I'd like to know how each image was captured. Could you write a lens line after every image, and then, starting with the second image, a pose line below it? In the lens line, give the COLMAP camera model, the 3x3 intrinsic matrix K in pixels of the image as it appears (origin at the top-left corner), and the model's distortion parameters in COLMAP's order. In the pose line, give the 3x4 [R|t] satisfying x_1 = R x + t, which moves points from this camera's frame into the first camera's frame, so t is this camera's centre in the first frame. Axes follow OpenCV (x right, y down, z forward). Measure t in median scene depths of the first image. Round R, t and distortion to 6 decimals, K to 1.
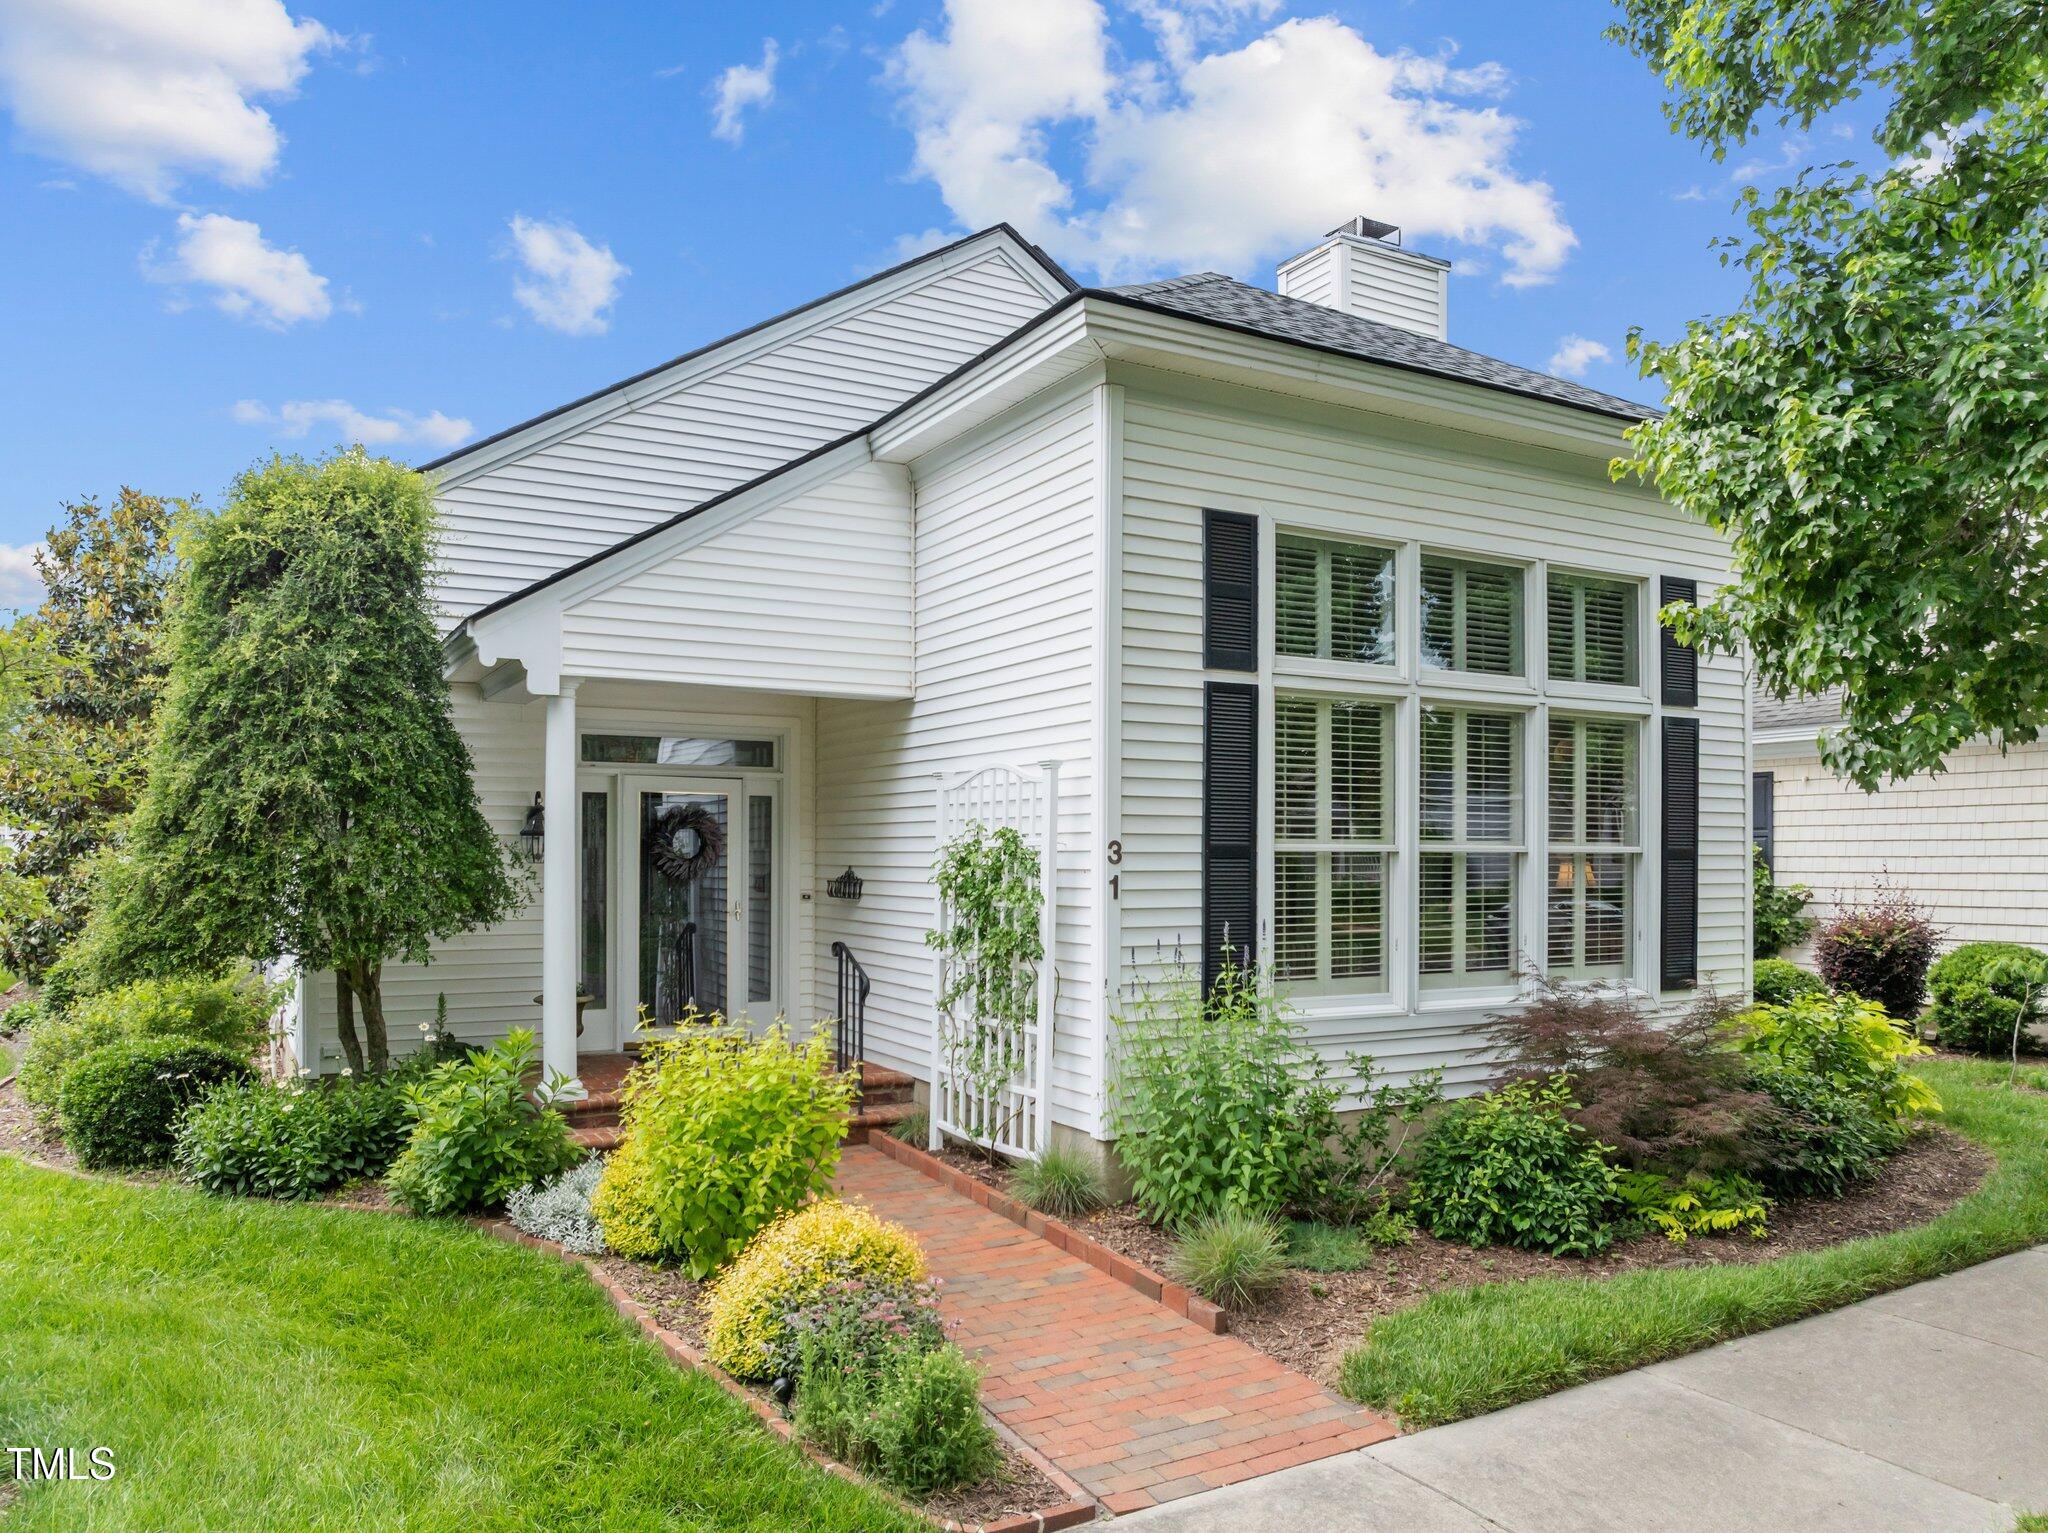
lens RADIAL K [[1453.4, 0, 1017.5], [0, 1453.4, 855.9], [0, 0, 1]] dist [-0.031879, -0.000005]
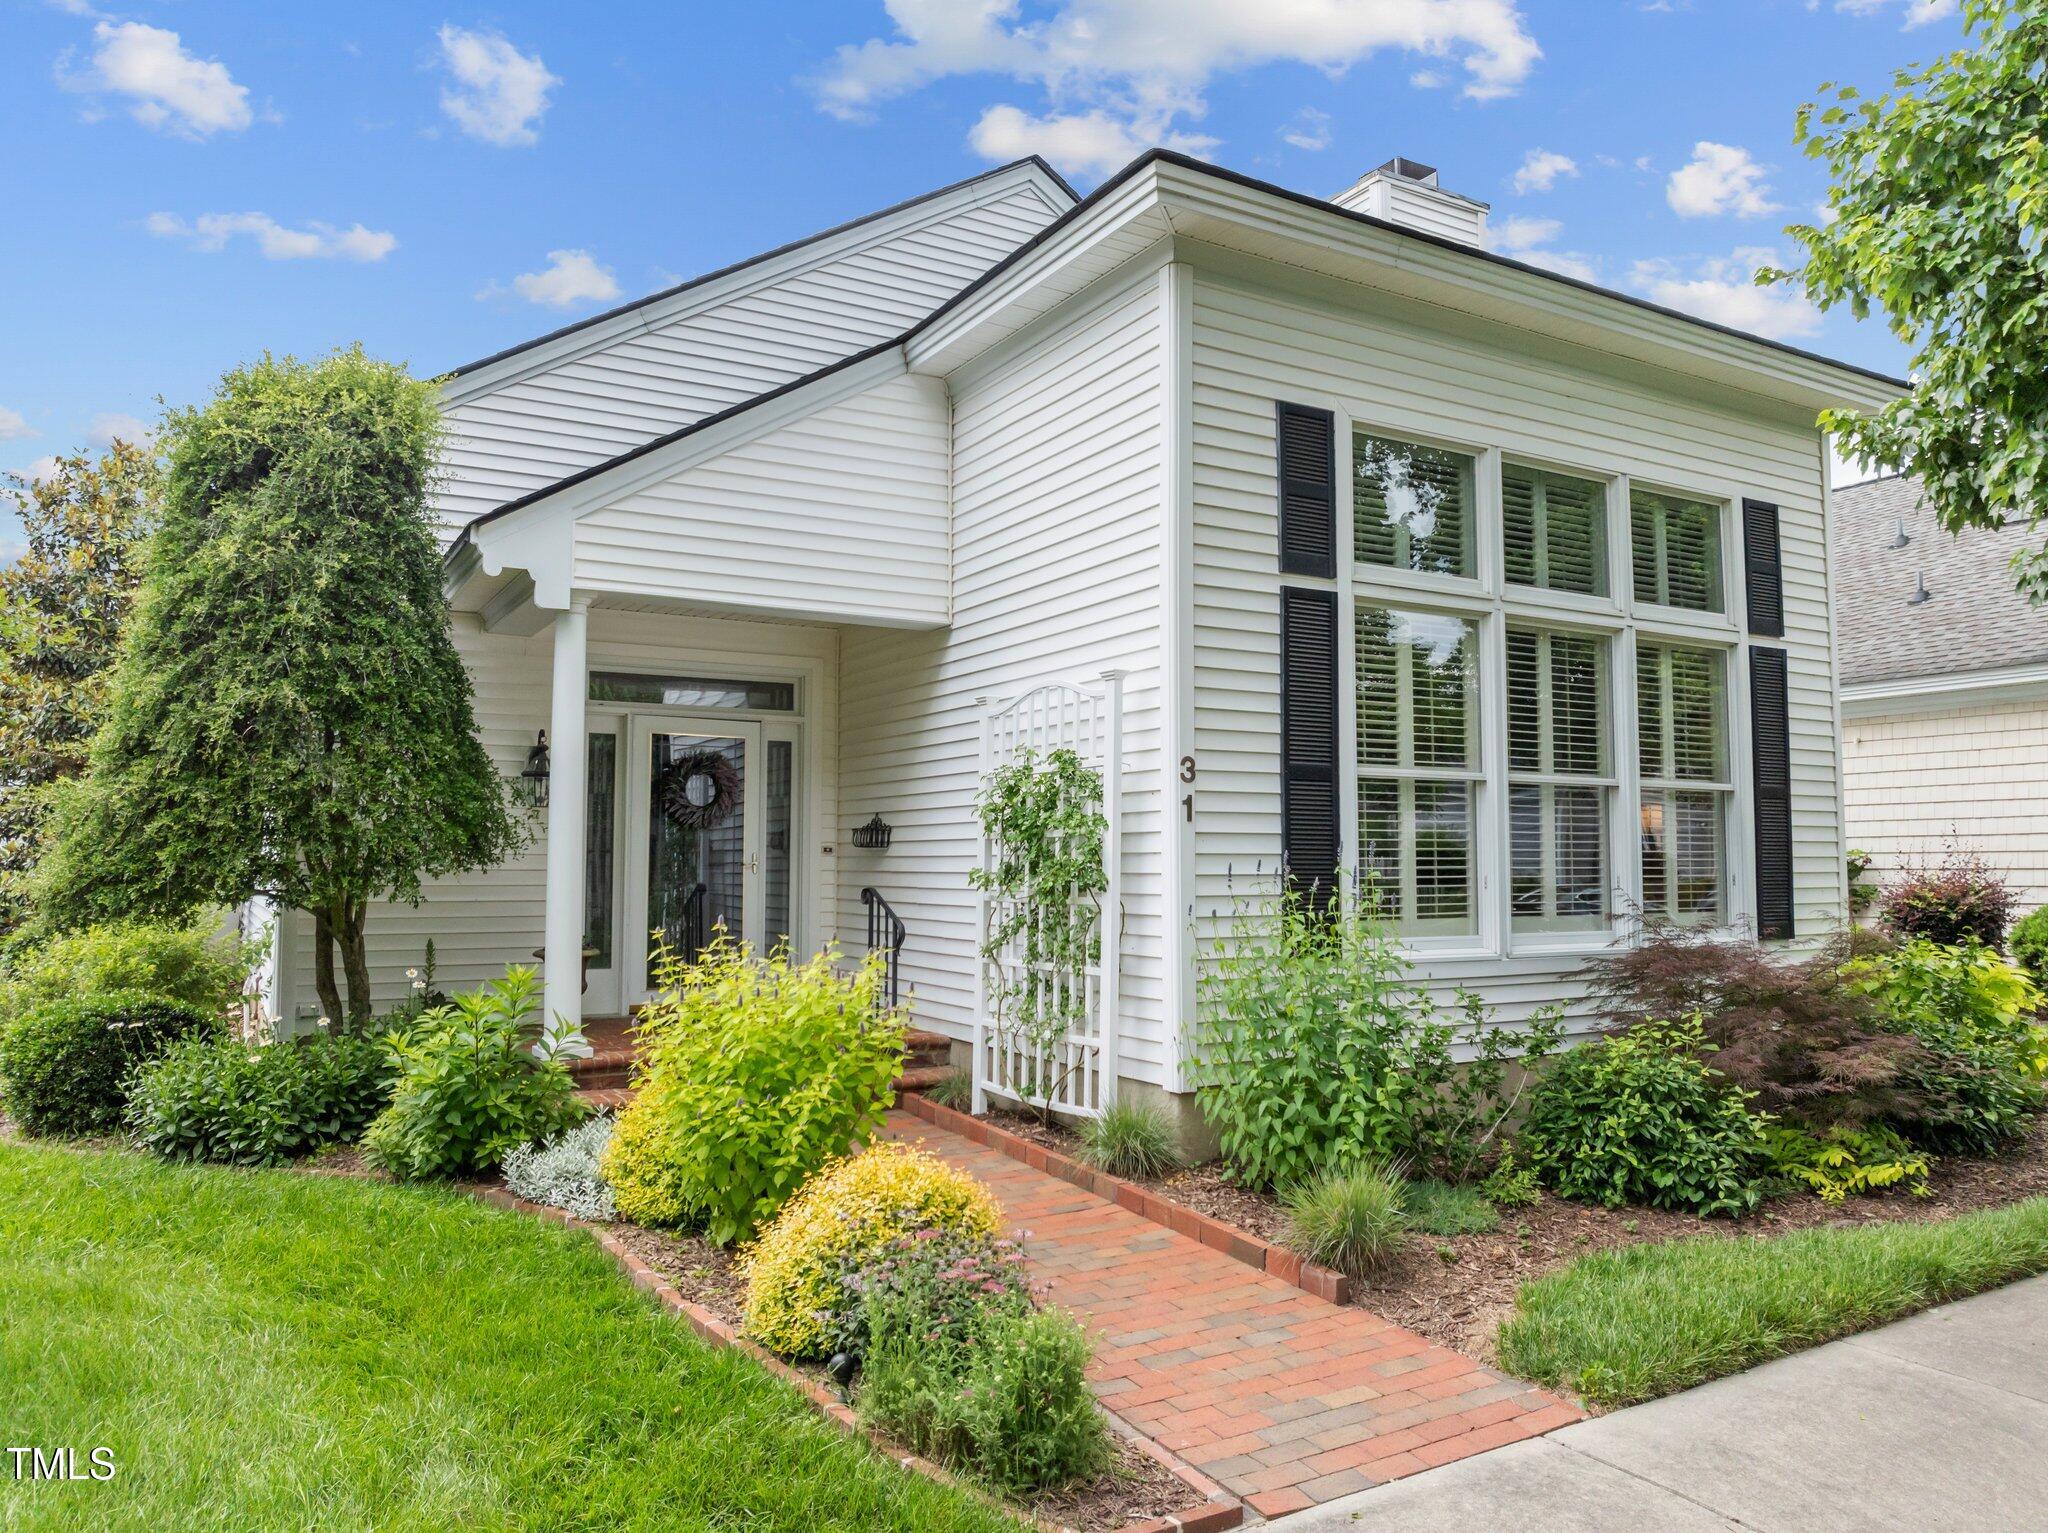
lens RADIAL K [[1441.5, 0, 1024.0], [0, 1441.5, 766.5], [0, 0, 1]] dist [-0.037593, 0.013069]
pose [[0.999928, -0.001980, 0.011826, -0.043435], [0.002785, 0.997649, -0.068472, 0.054445], [-0.011662, 0.068500, 0.997583, 0.106313]]
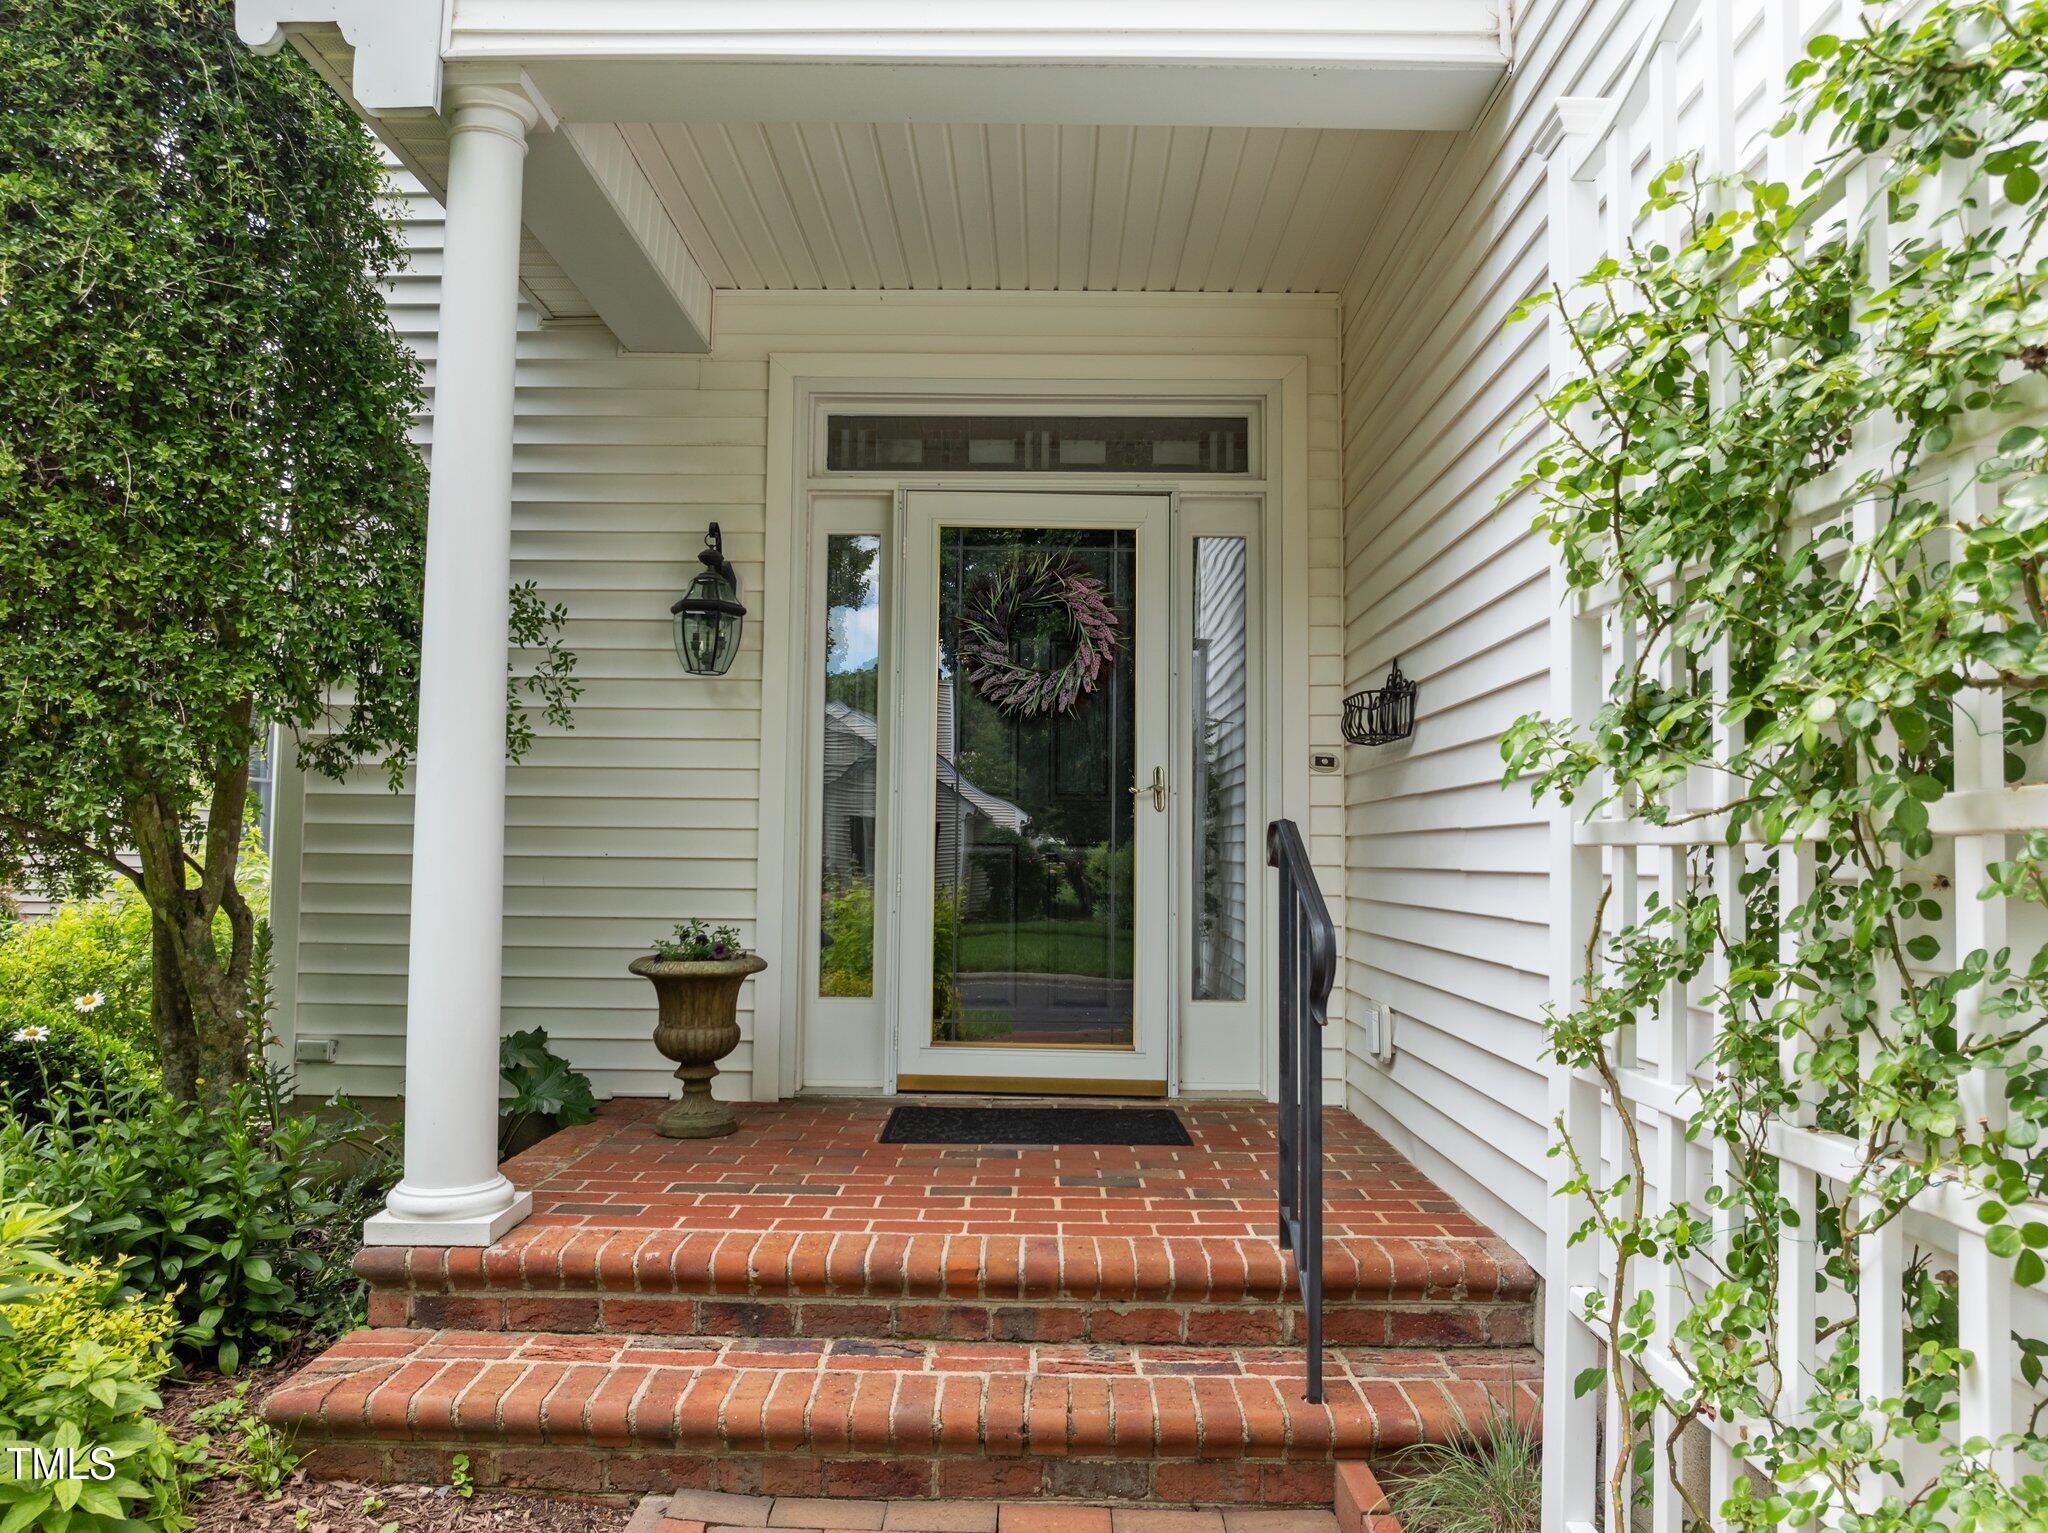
lens RADIAL K [[1440.0, 0, 1024.0], [0, 1440.0, 766.5], [0, 0, 1]] dist [-0.005744, -0.002197]
pose [[0.866241, -0.027069, -0.498893, -0.013338], [-0.006647, 0.997819, -0.065680, 0.082628], [0.499582, 0.060211, 0.864171, 0.829019]]
